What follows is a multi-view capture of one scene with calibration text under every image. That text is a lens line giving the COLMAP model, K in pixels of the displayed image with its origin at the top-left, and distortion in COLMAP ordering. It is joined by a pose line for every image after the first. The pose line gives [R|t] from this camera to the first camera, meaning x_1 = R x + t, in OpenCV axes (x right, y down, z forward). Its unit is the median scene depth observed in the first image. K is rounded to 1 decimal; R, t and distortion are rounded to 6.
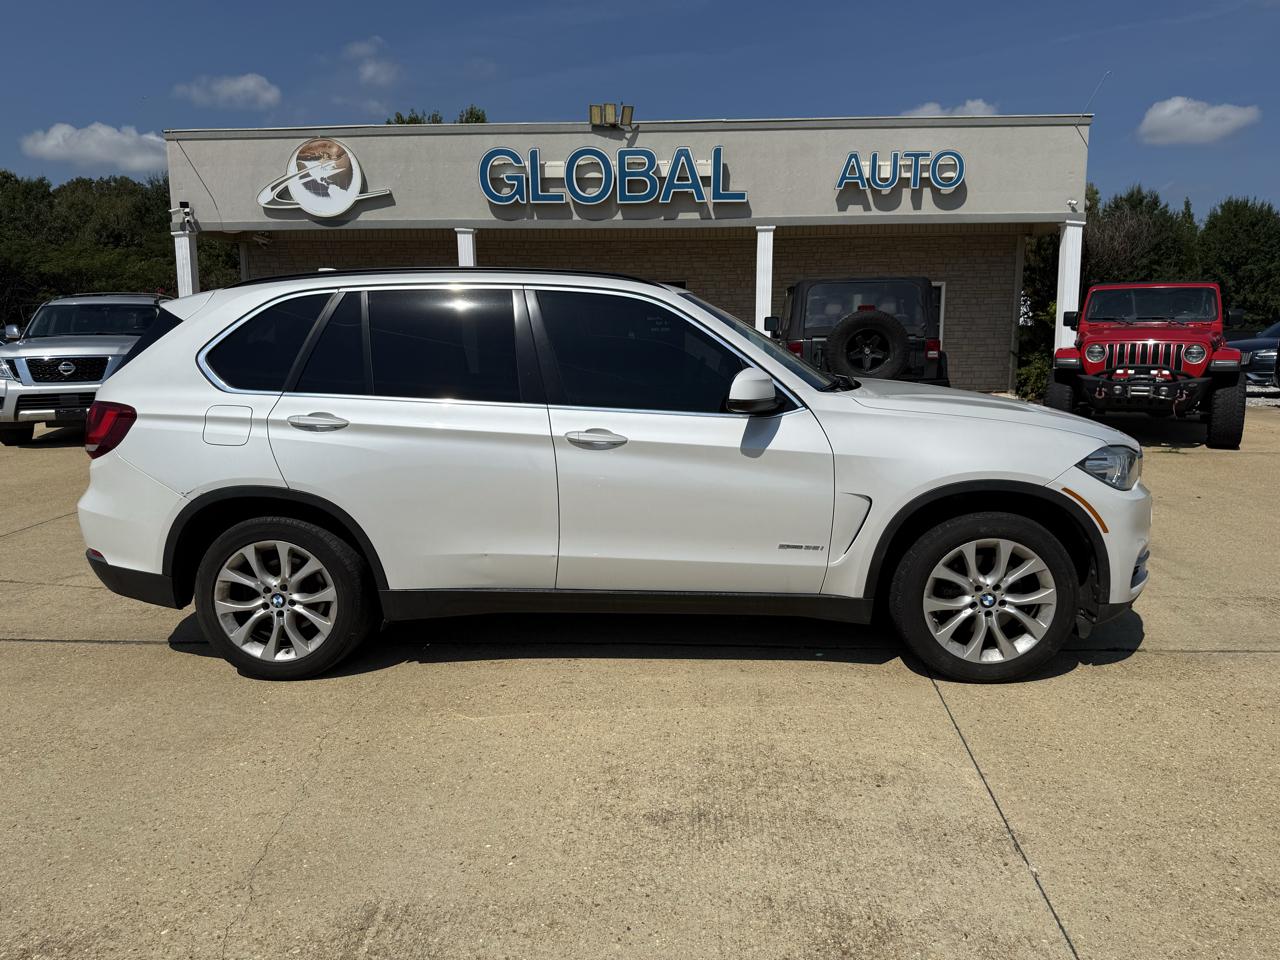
lens RADIAL K [[912.6, 0, 643.3], [0, 912.6, 477.6], [0, 0, 1]] dist [-0.001848, -0.003206]
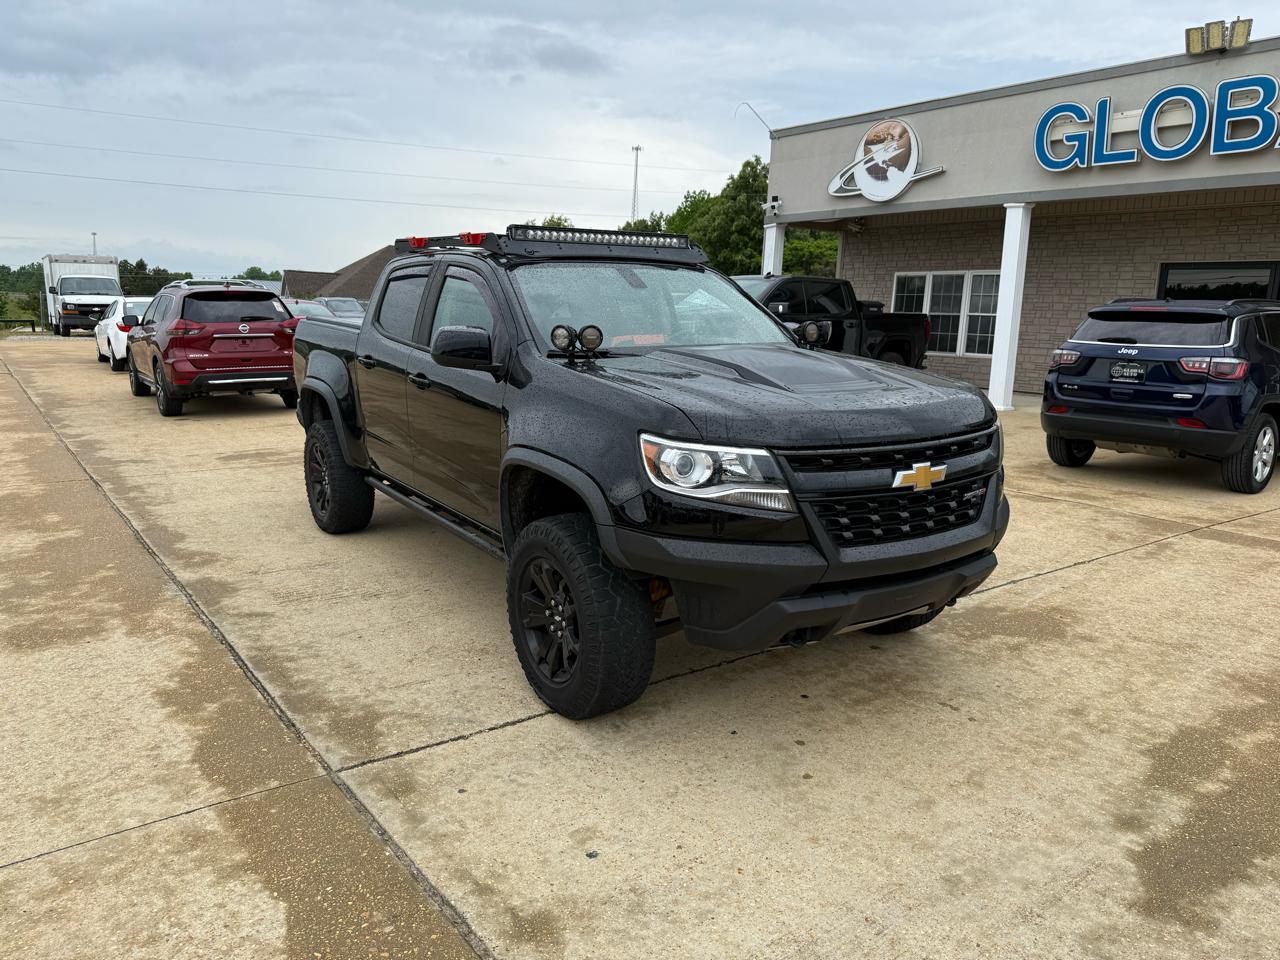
lens RADIAL K [[907.0, 0, 645.0], [0, 907.0, 481.6], [0, 0, 1]] dist [0.020986, -0.032636]
pose [[0.661174, 0.157182, -0.733582, 0.251289], [-0.142605, 0.986310, 0.082804, -0.035689], [0.736555, 0.049864, 0.674537, 0.178340]]
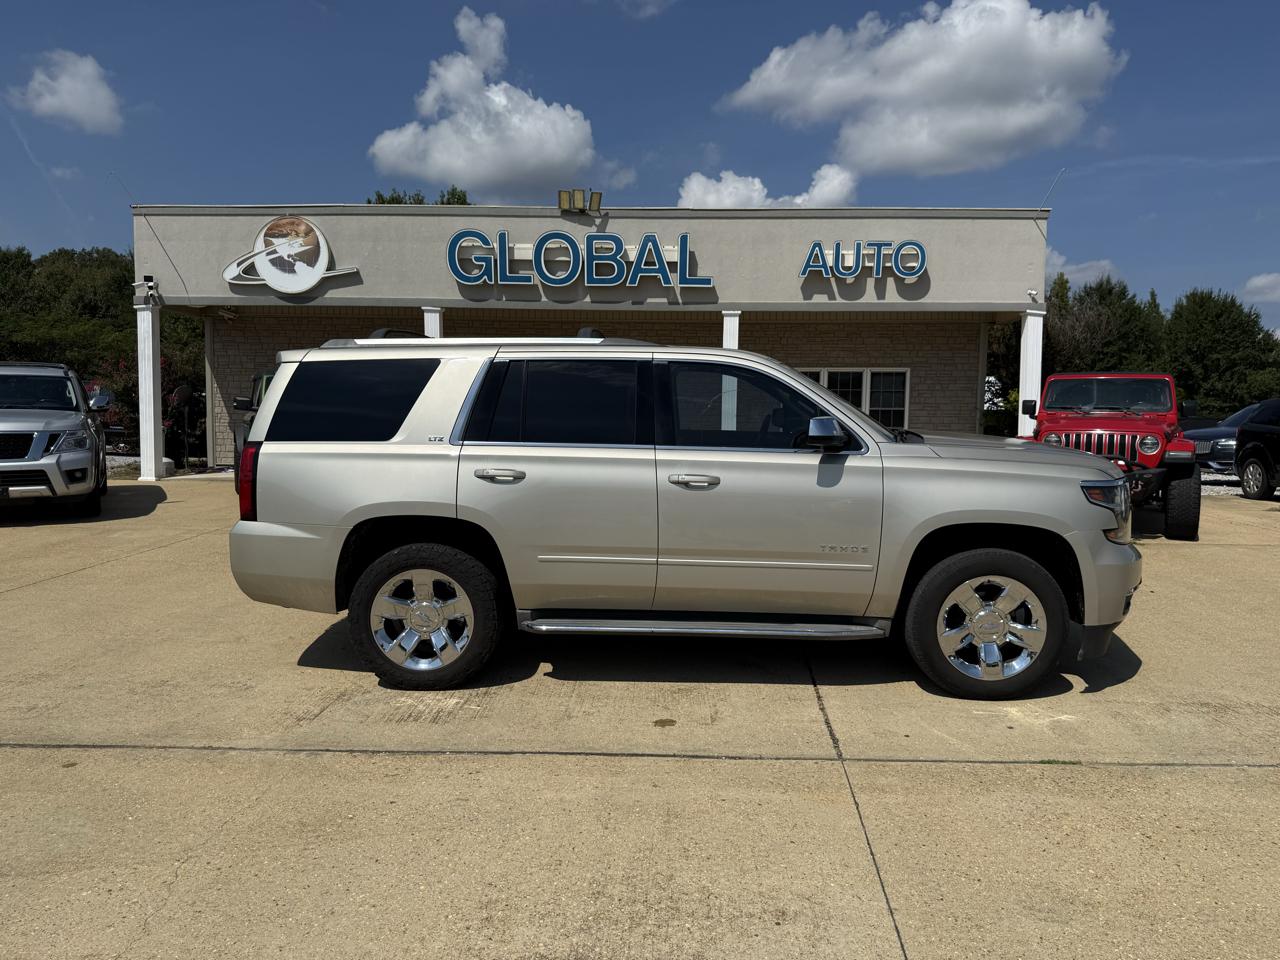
lens RADIAL K [[913.2, 0, 647.6], [0, 913.2, 485.0], [0, 0, 1]] dist [0.015389, -0.029120]
pose [[0.999598, 0.013140, 0.025114, 0.018636], [-0.011202, 0.997060, -0.075796, -0.005873], [-0.026036, 0.075484, 0.996807, 0.009940]]
